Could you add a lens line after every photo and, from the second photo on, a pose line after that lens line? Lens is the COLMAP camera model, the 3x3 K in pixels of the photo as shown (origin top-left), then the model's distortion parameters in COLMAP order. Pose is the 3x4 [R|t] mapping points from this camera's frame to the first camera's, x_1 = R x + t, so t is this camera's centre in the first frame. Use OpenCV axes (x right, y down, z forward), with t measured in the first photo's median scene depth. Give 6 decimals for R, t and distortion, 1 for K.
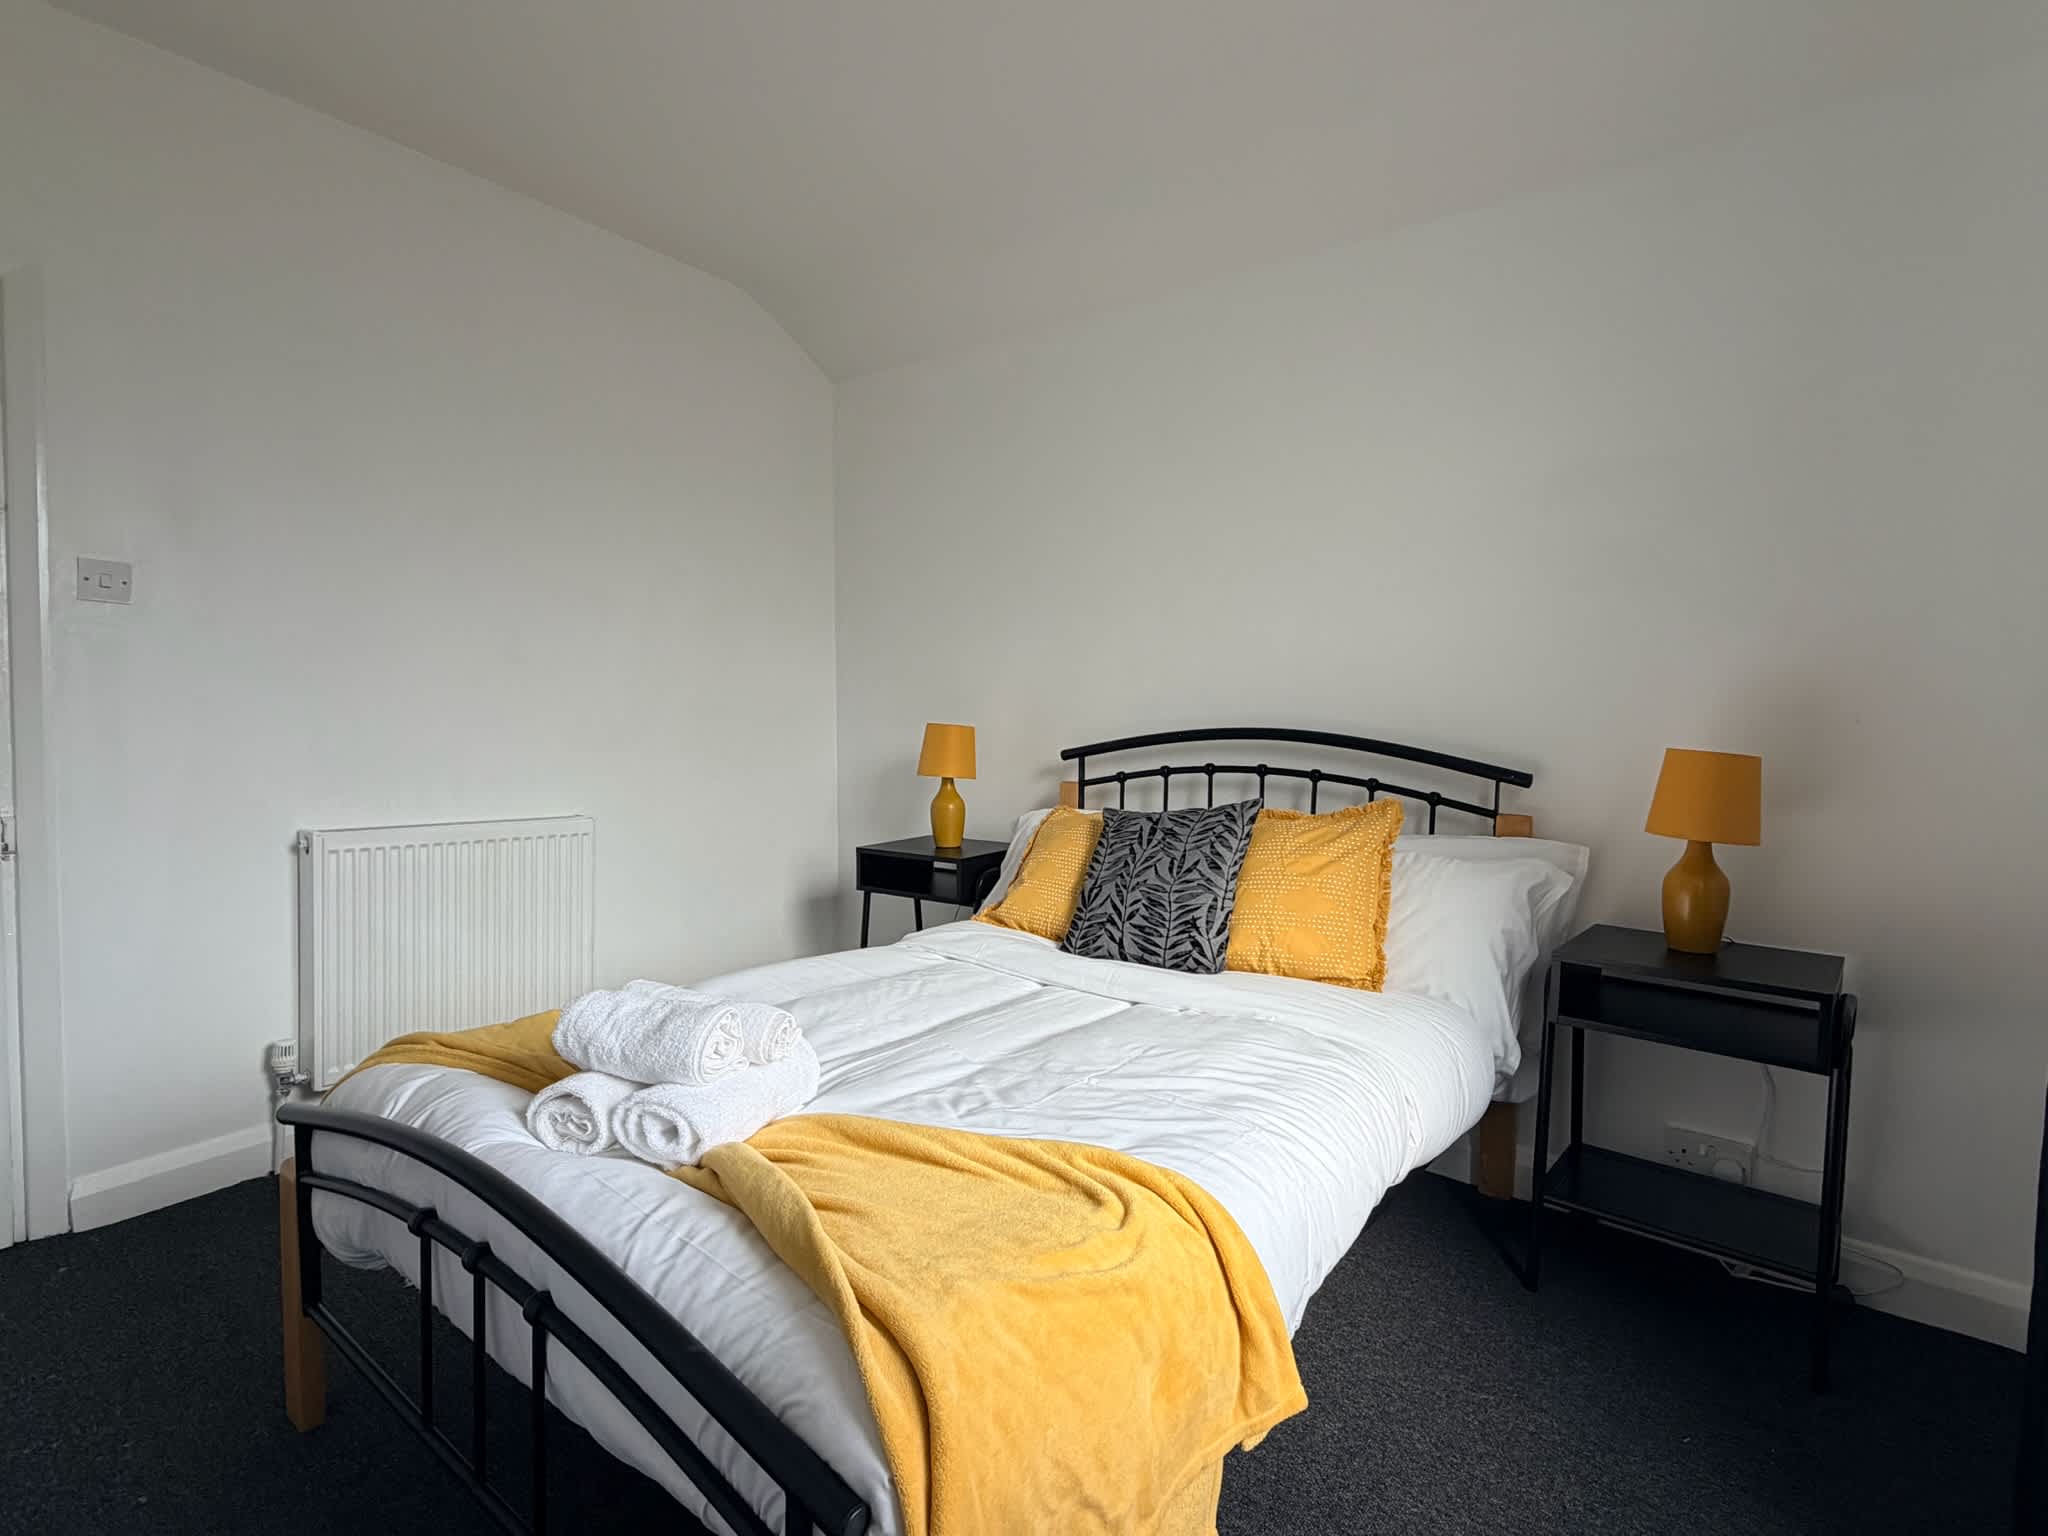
lens RADIAL K [[1023.3, 0, 1024.0], [0, 1023.3, 768.0], [0, 0, 1]] dist [0.000528, 0.000106]
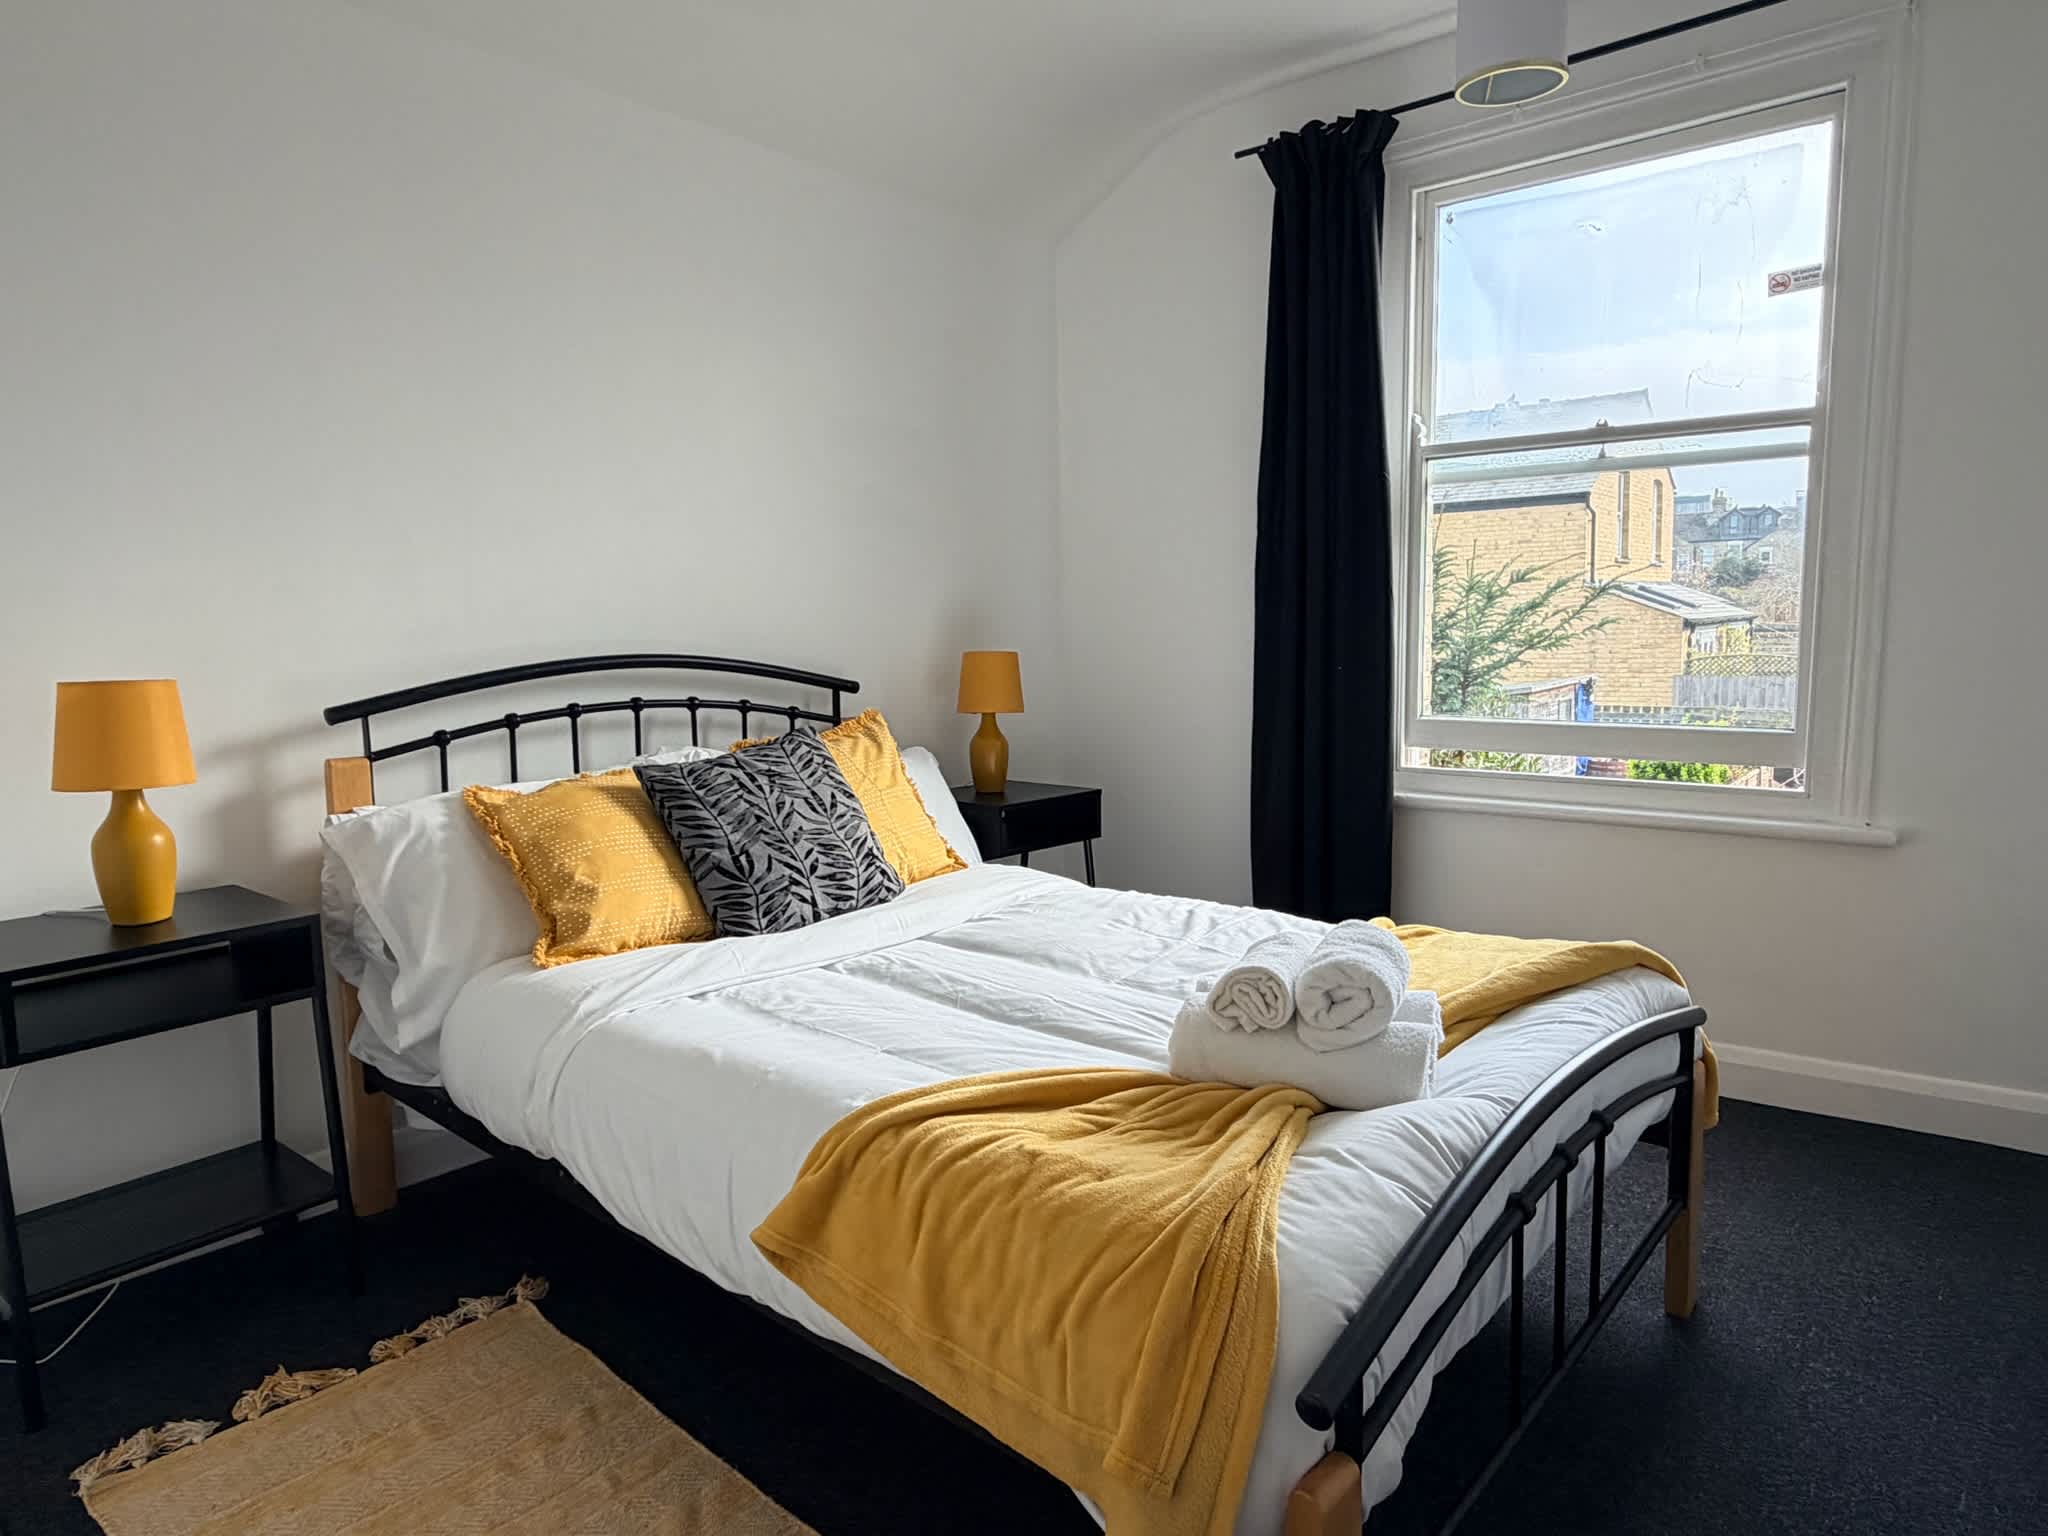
lens RADIAL K [[1251.1, 0, 1024.0], [0, 1251.1, 768.0], [0, 0, 1]] dist [-0.025626, -0.000522]
pose [[0.018960, -0.125652, 0.991893, -0.942156], [0.070977, 0.989738, 0.124022, -0.060813], [-0.997298, 0.068050, 0.027684, 0.781484]]
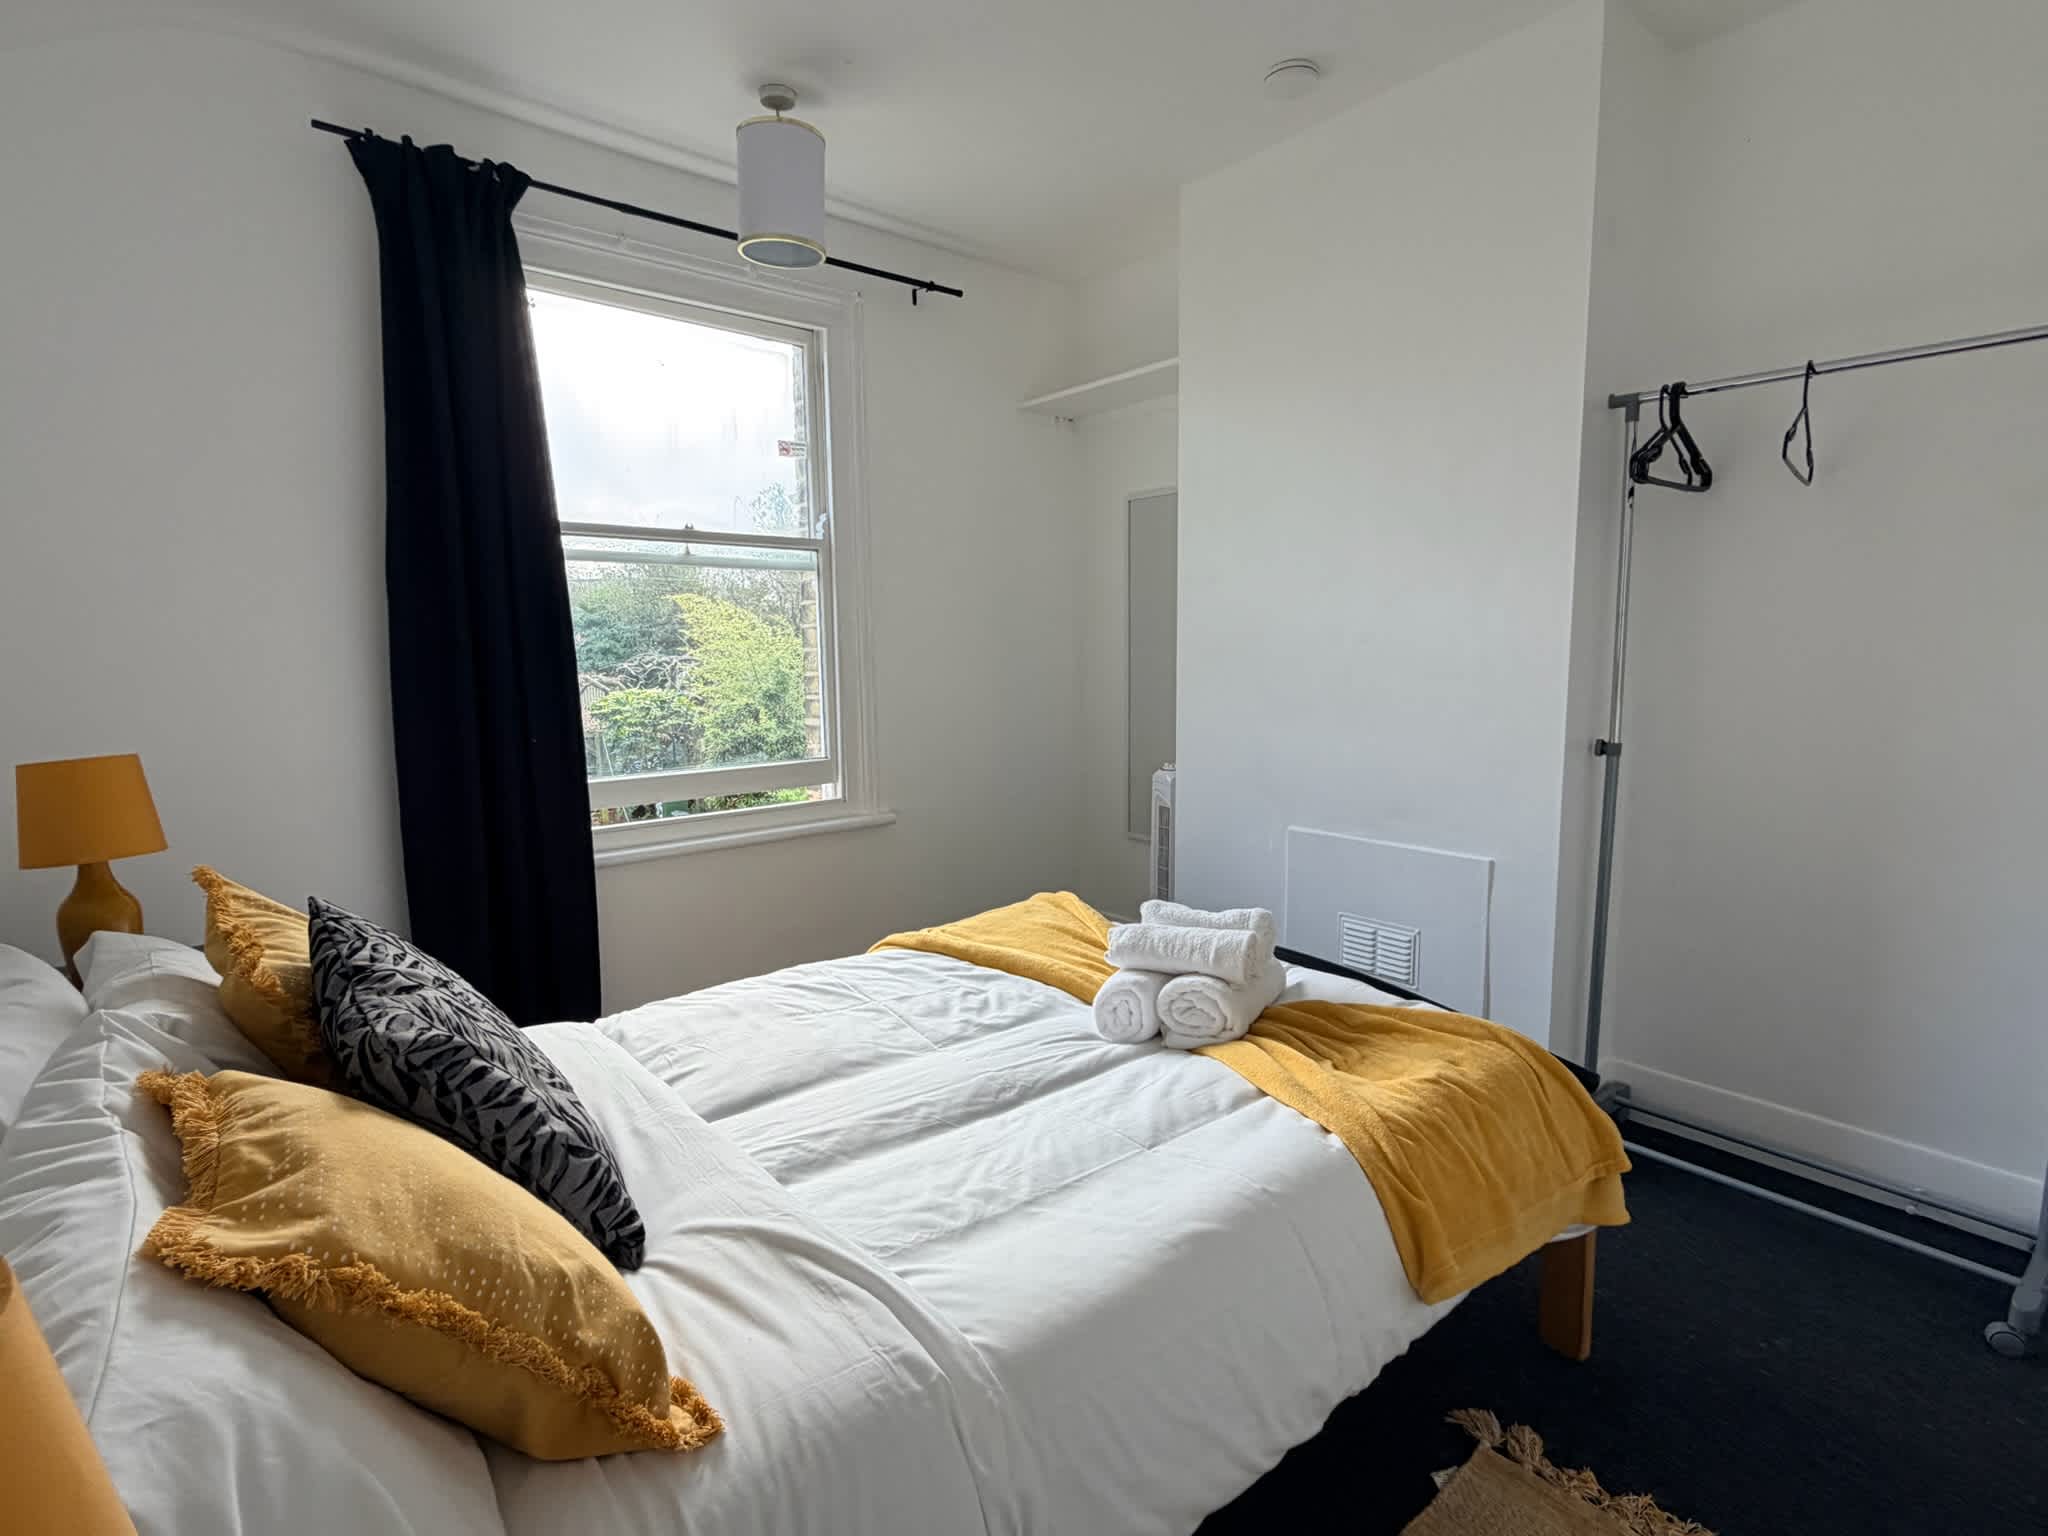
lens RADIAL K [[1023.3, 0, 1024.0], [0, 1023.3, 768.0], [0, 0, 1]] dist [0.000528, 0.000106]
pose [[-0.983246, -0.006771, 0.182155, -0.232648], [0.024116, 0.985693, 0.166815, -0.119167], [-0.180679, 0.168413, -0.969016, 1.459594]]
